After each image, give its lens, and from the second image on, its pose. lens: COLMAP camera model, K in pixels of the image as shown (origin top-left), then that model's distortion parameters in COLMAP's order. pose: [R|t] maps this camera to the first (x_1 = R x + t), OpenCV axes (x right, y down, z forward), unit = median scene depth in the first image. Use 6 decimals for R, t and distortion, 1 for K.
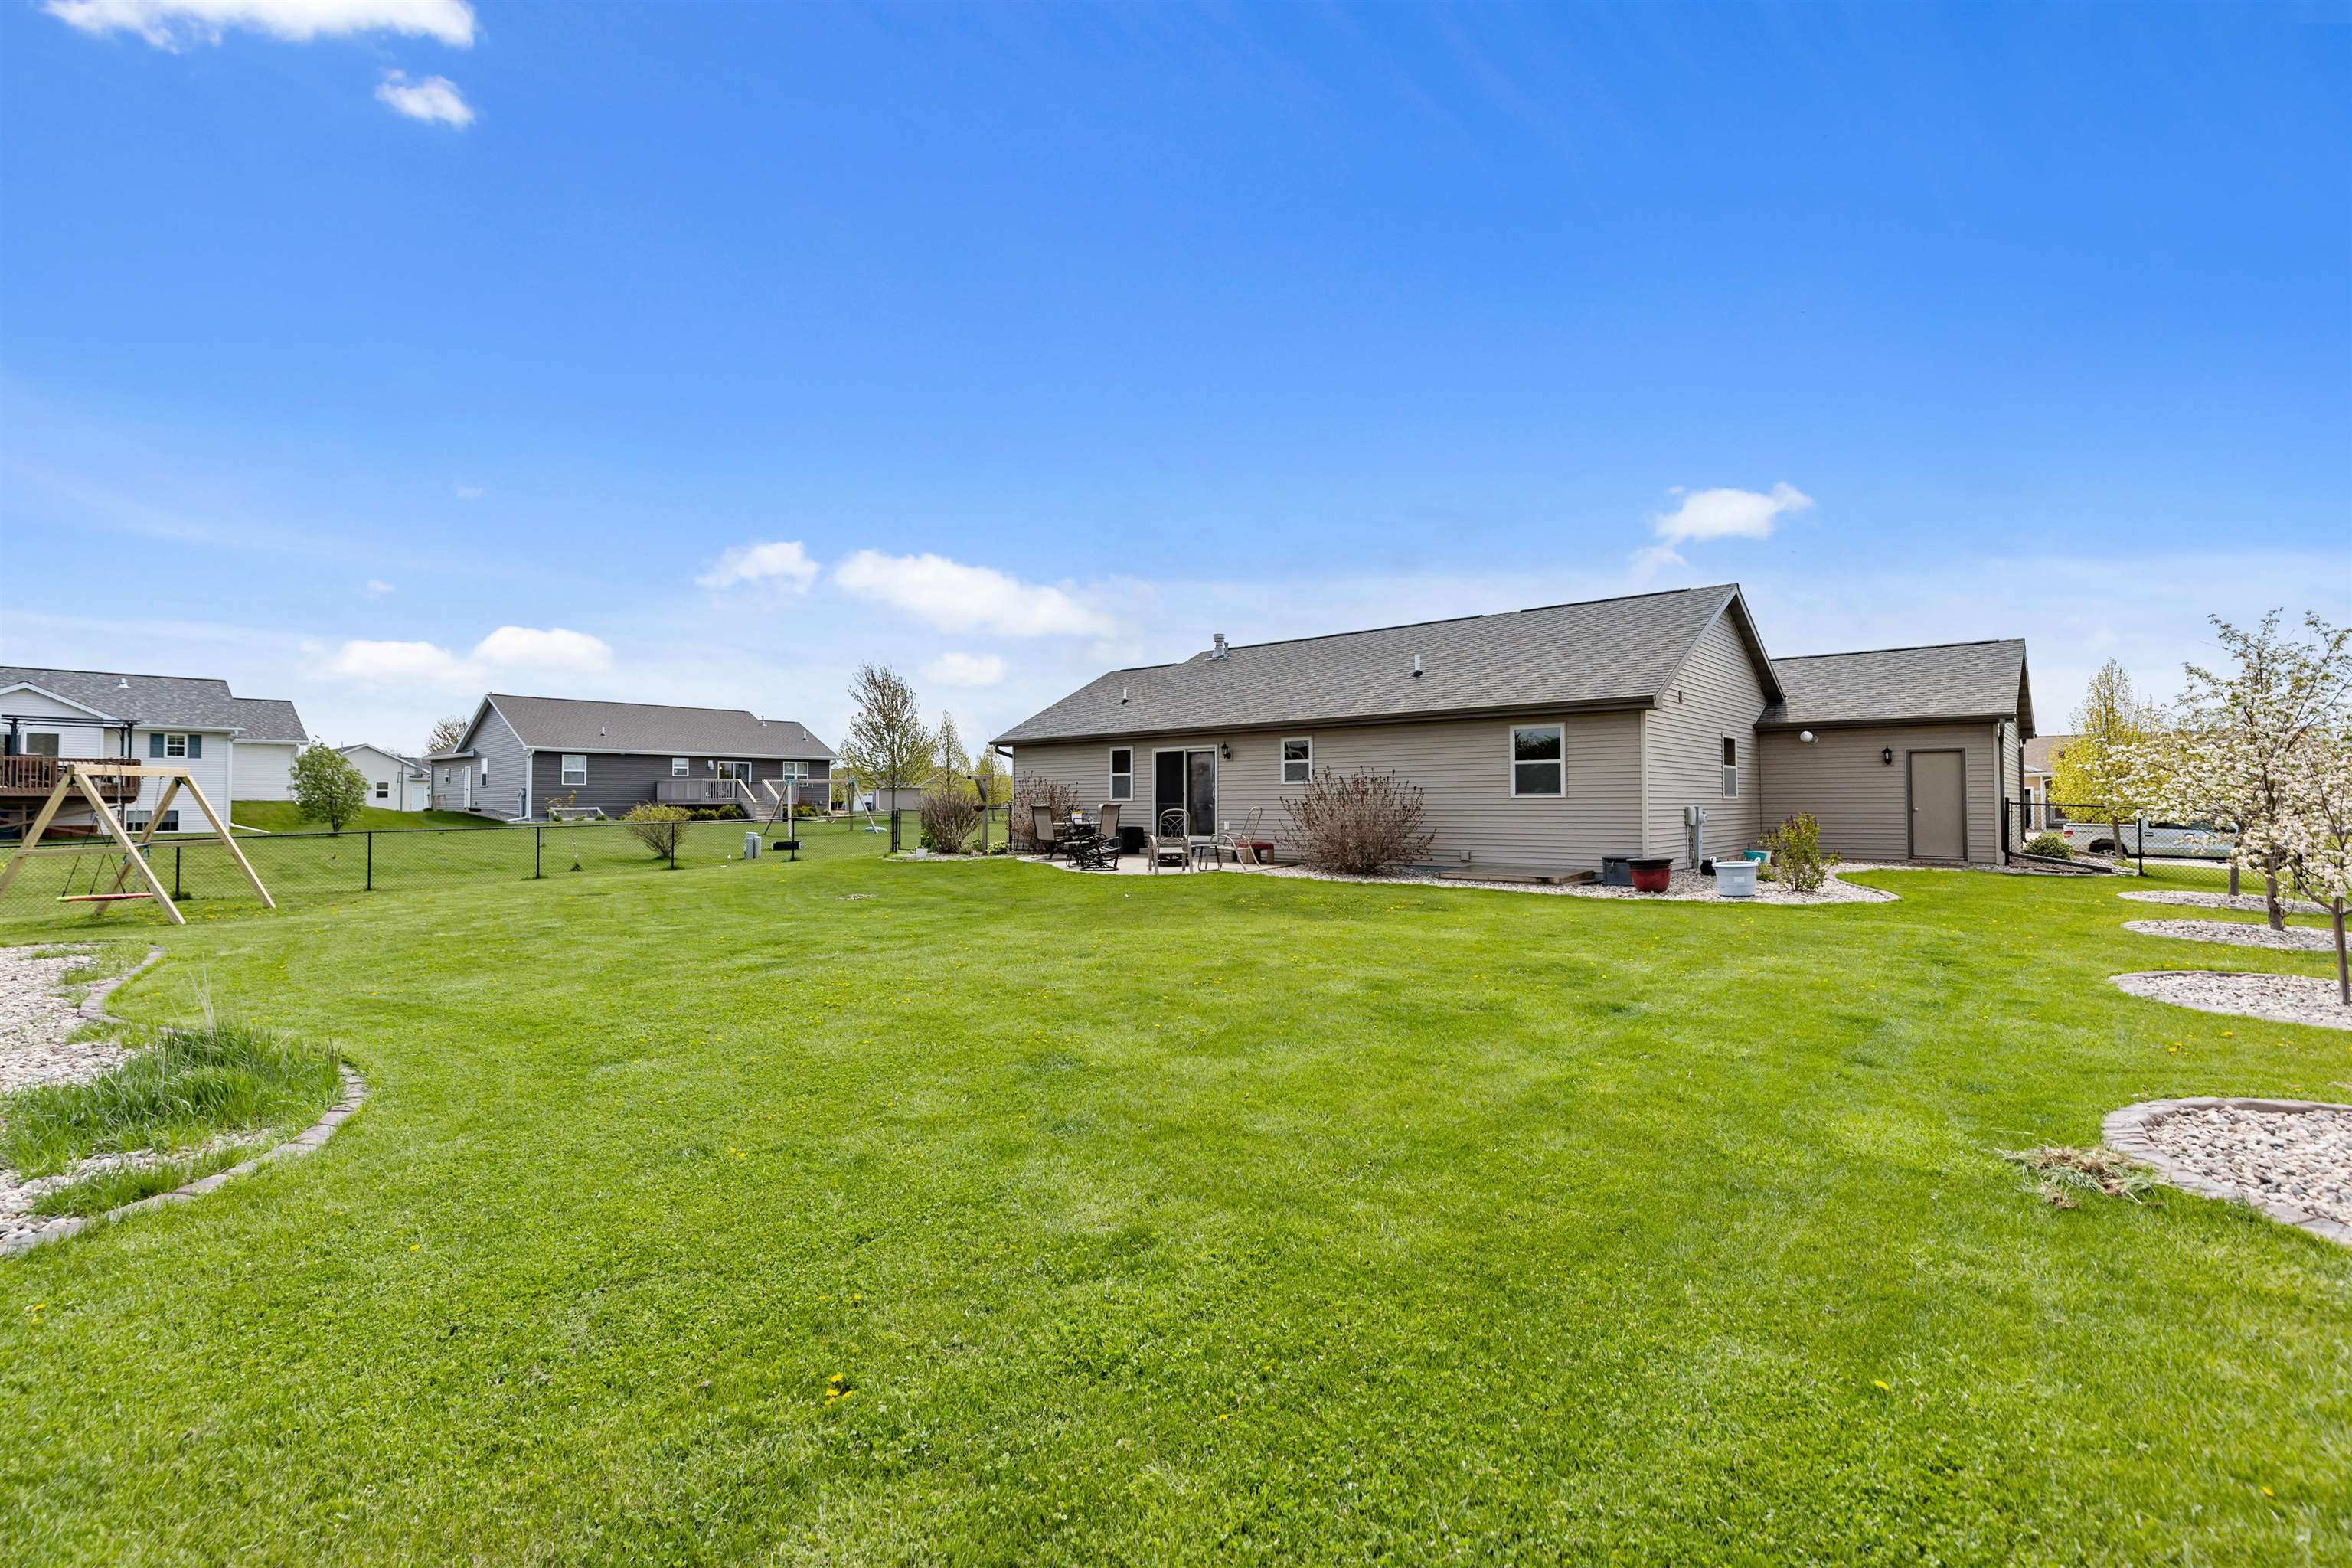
lens RADIAL K [[1097.8, 0, 1176.0], [0, 1097.8, 784.0], [0, 0, 1]] dist [-0.000347, -0.000116]
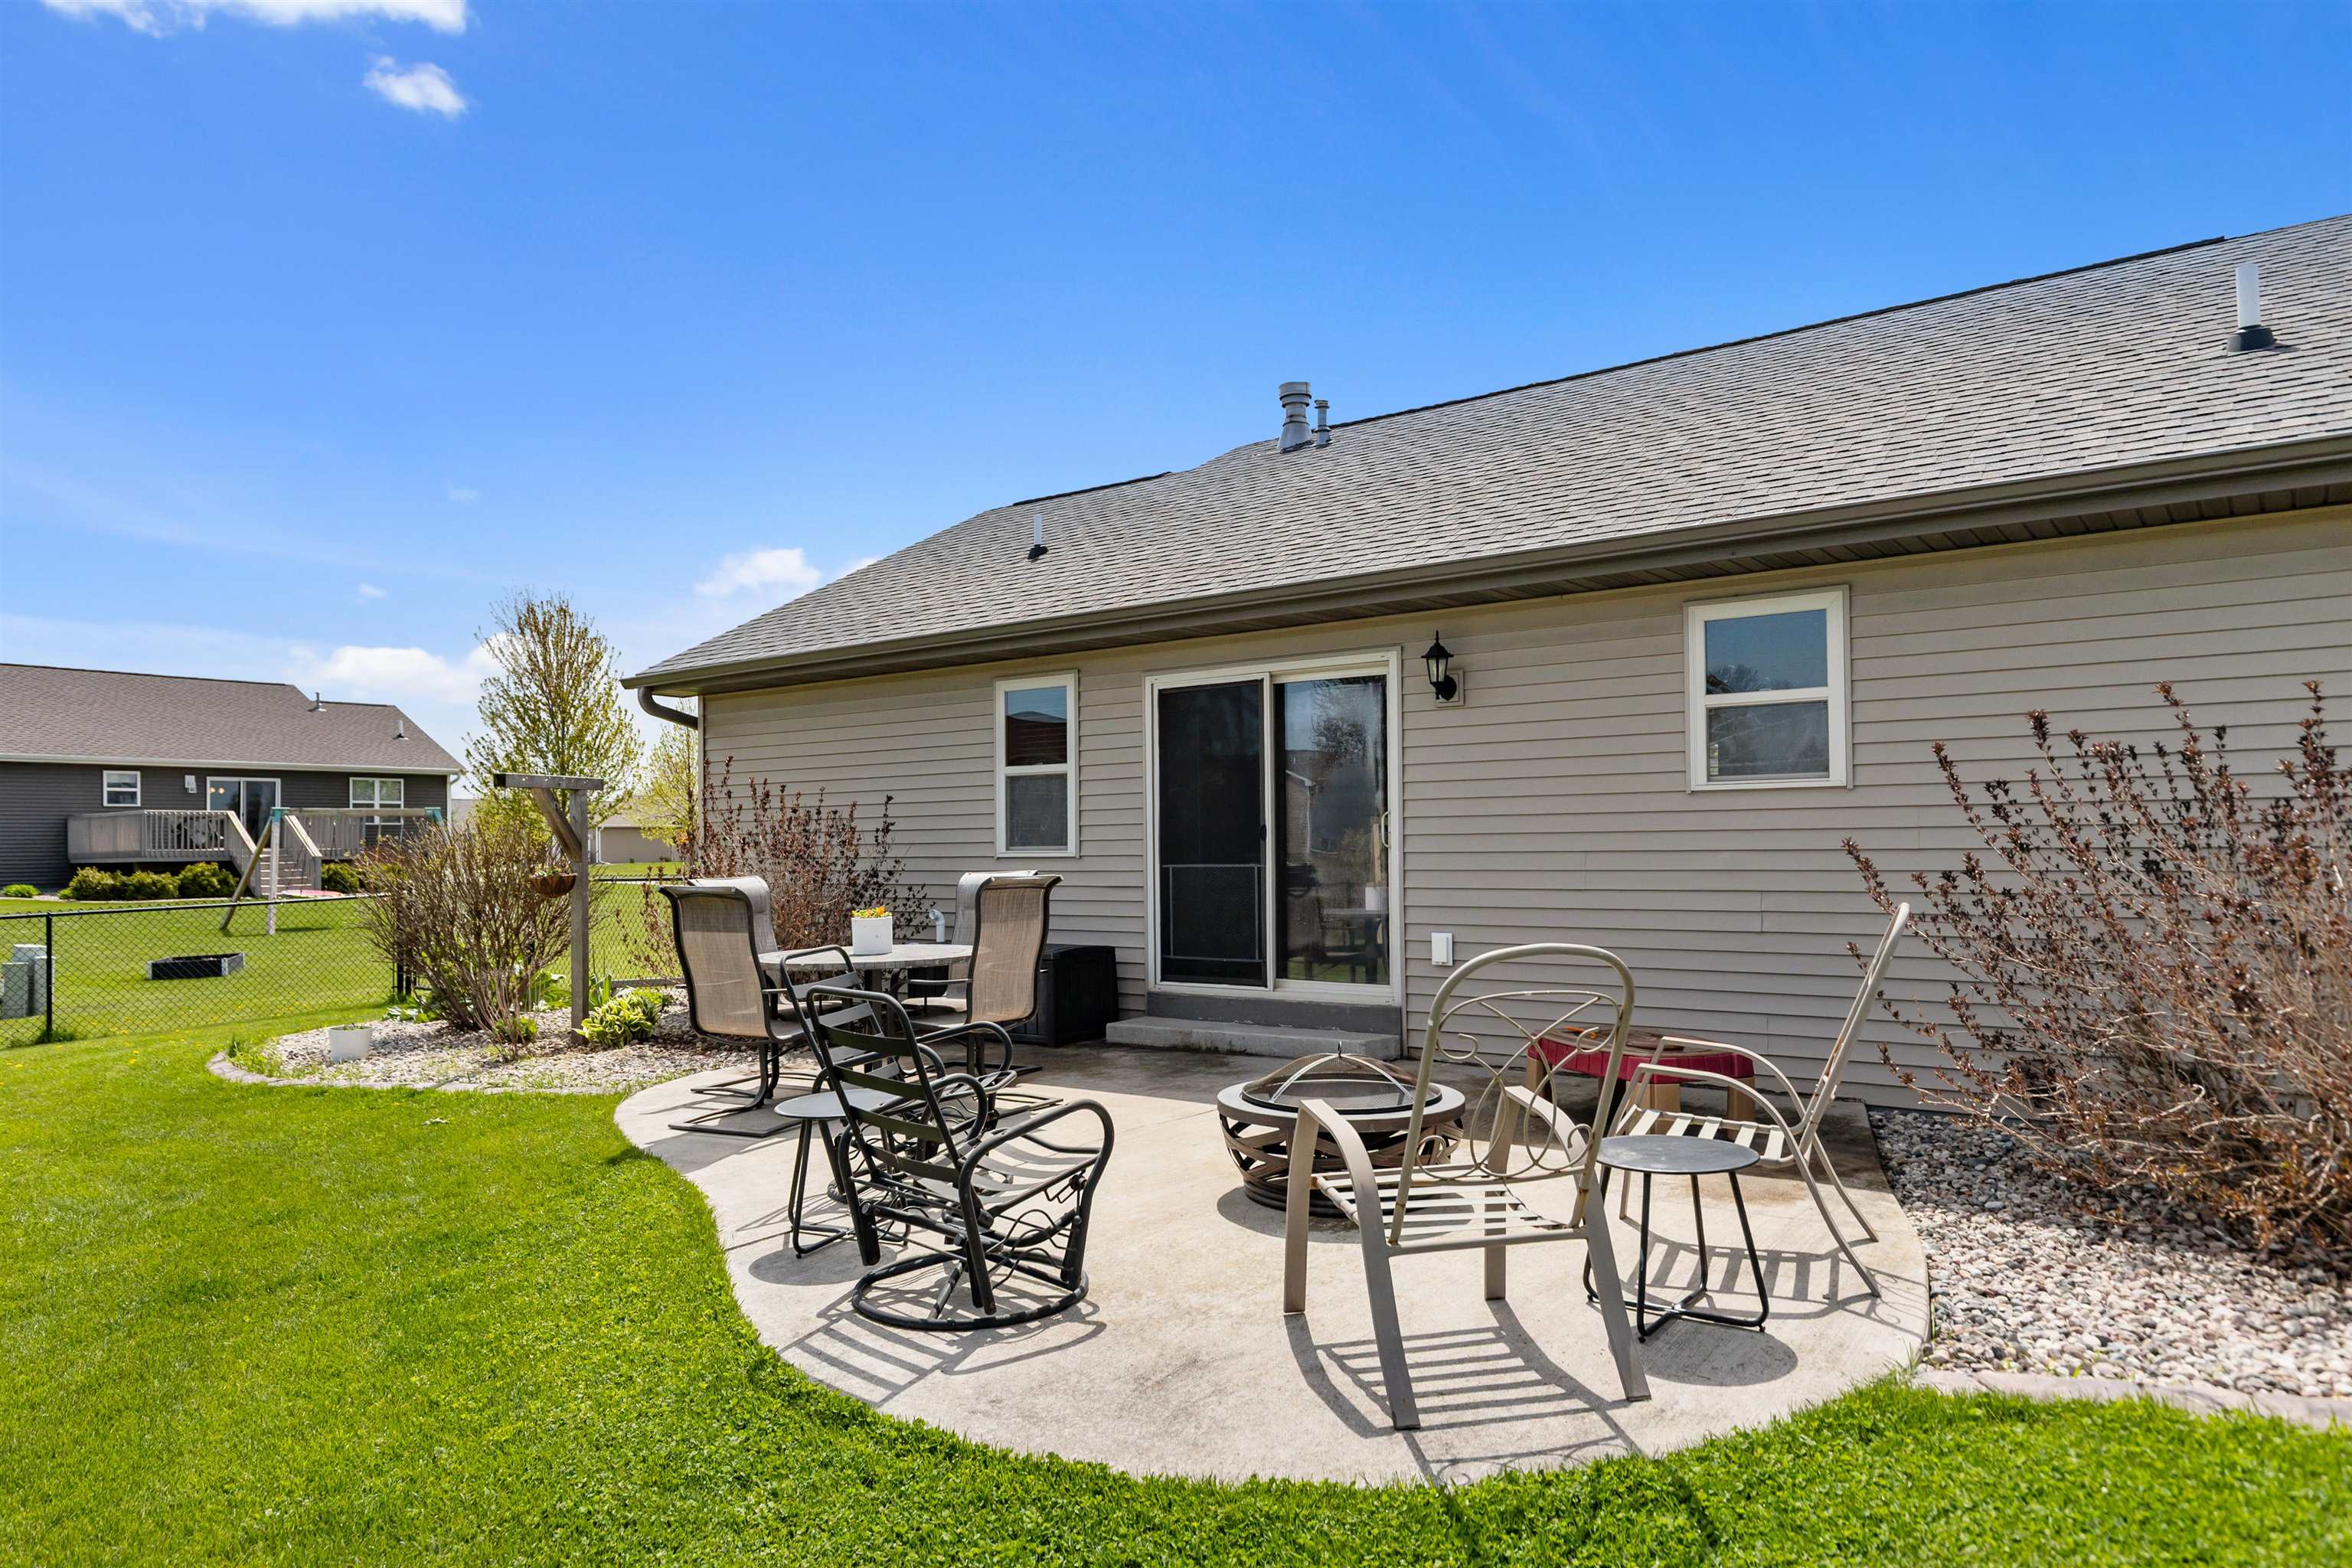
lens RADIAL K [[1514.9, 0, 1176.0], [0, 1514.9, 784.0], [0, 0, 1]] dist [-0.003327, -0.000495]
pose [[0.997462, -0.008126, 0.070741, -0.041954], [0.009690, 0.999716, -0.021785, 0.004774], [-0.070543, 0.022415, 0.997257, 0.594897]]
